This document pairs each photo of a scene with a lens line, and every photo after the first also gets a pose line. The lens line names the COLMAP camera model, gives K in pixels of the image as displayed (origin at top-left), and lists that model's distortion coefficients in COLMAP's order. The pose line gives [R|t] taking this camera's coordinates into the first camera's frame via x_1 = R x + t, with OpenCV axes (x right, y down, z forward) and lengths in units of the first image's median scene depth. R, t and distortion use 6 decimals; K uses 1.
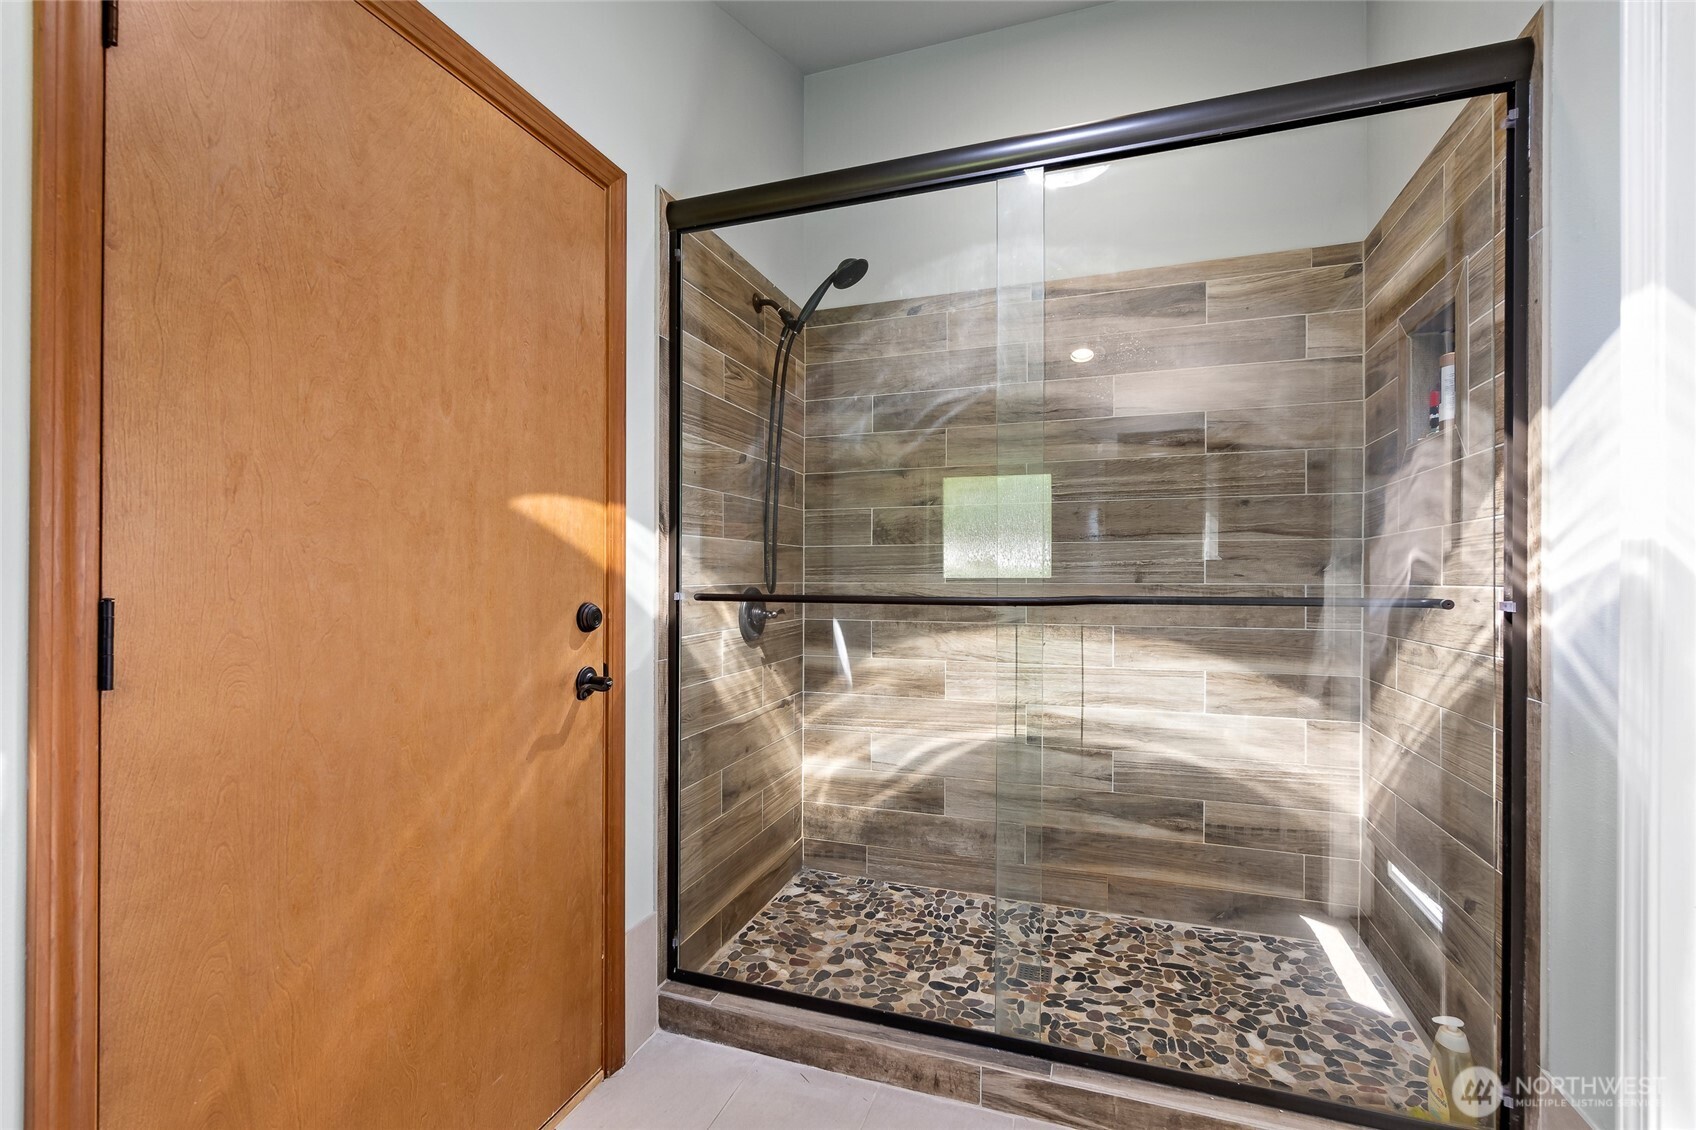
lens RADIAL K [[750.3, 0, 846.2], [0, 750.3, 567.9], [0, 0, 1]] dist [-0.008011, 0.001406]
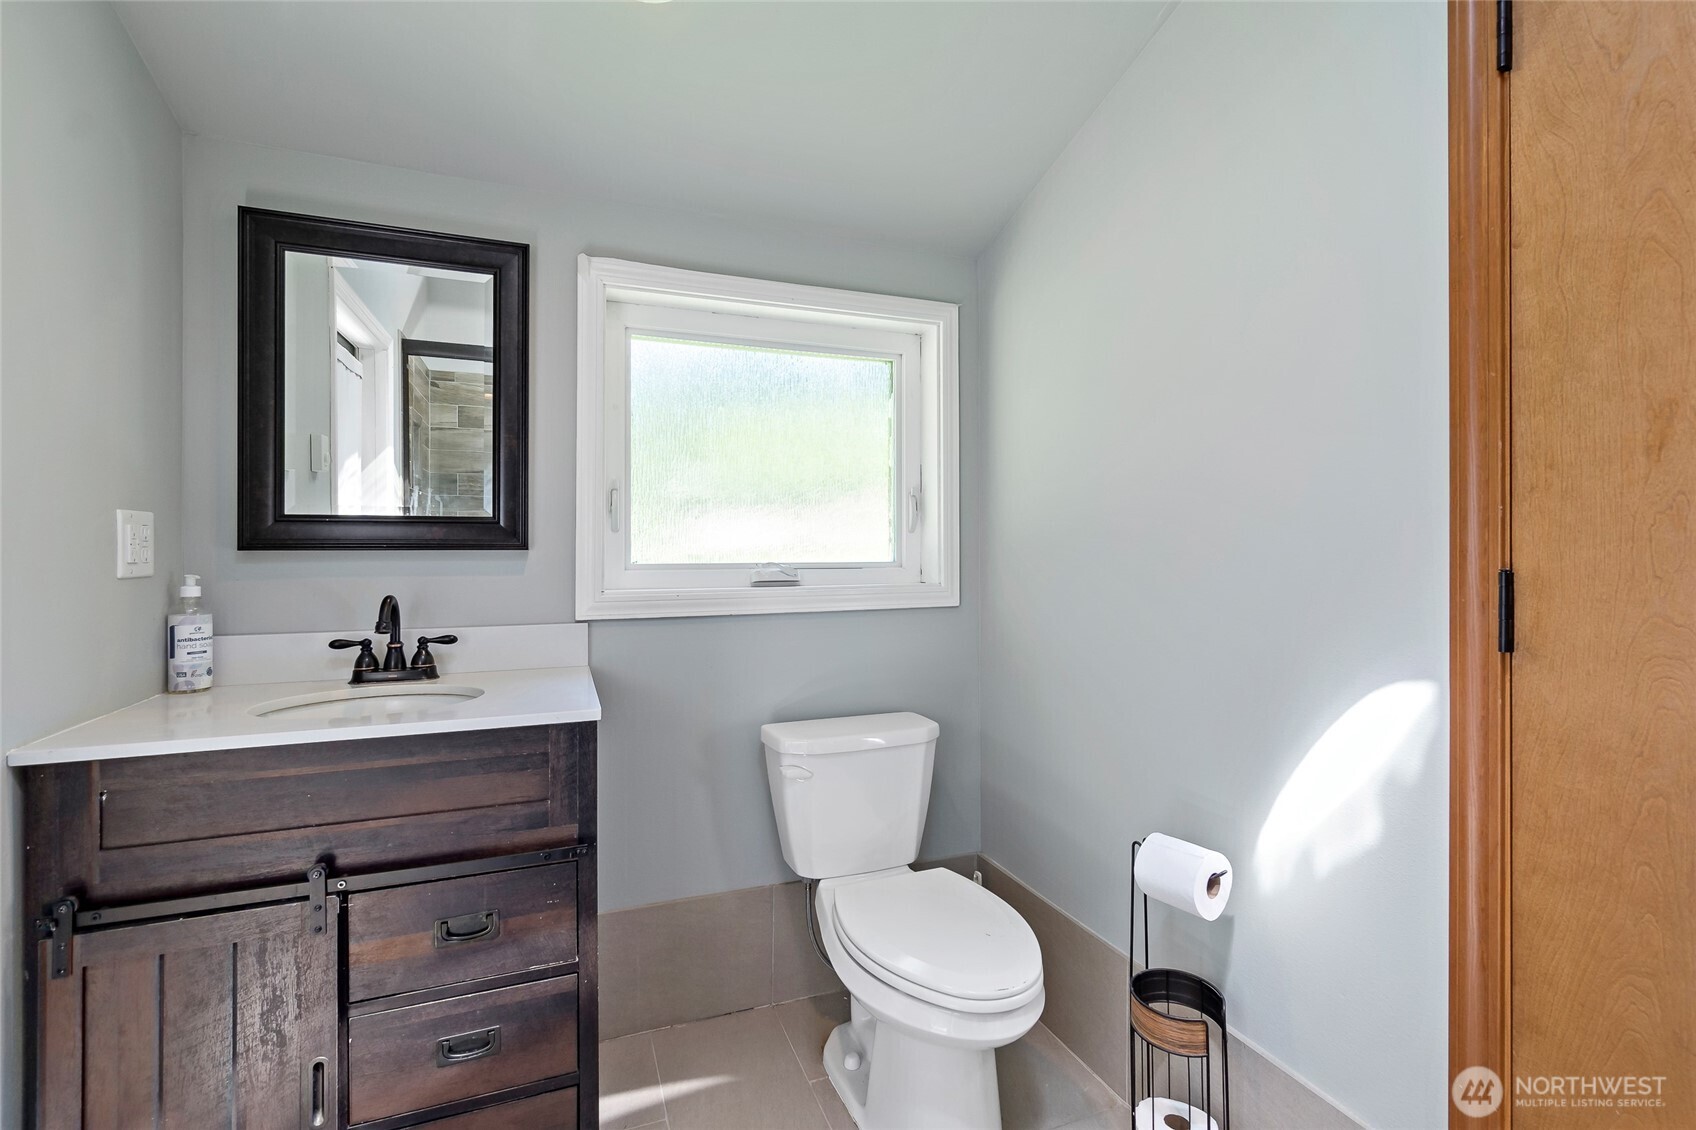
lens RADIAL K [[750.3, 0, 848.9], [0, 750.3, 554.2], [0, 0, 1]] dist [-0.008011, 0.001406]
pose [[-0.757268, -0.002255, -0.653100, 0.419964], [-0.001026, 0.999997, -0.002263, 0.019690], [0.653103, -0.001043, -0.757268, 1.072630]]
